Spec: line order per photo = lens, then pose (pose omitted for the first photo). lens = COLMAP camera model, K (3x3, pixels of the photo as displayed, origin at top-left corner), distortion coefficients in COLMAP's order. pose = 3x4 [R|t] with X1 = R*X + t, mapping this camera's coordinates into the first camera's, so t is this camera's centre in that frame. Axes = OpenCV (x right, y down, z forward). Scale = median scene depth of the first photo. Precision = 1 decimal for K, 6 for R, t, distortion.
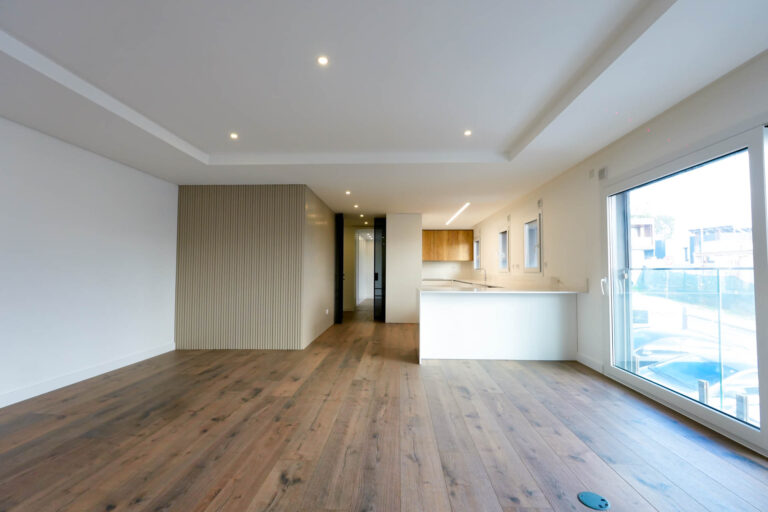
lens RADIAL K [[350.7, 0, 384.0], [0, 350.7, 256.0], [0, 0, 1]] dist [-0.002130, 0.000144]
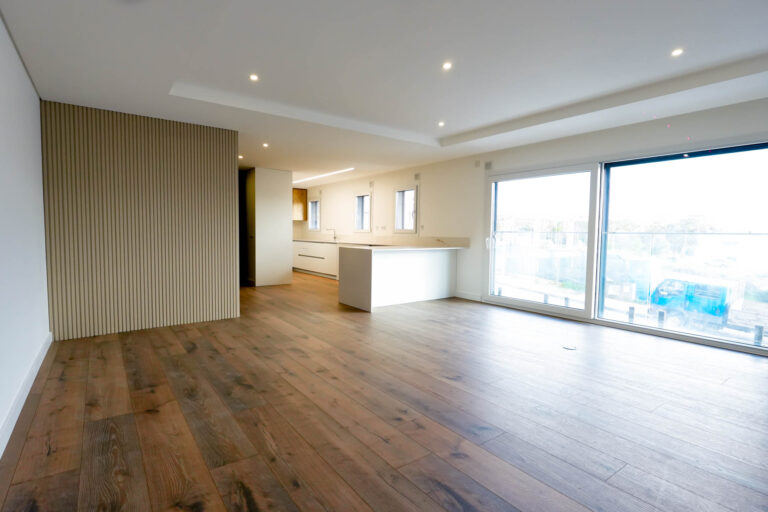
lens RADIAL K [[387.7, 0, 384.0], [0, 387.7, 256.0], [0, 0, 1]] dist [-0.000496, 0.000021]
pose [[0.775629, -0.032434, 0.630356, -0.769919], [-0.036783, 0.994659, 0.096439, -0.002562], [-0.630117, -0.097987, 0.770293, 0.002342]]
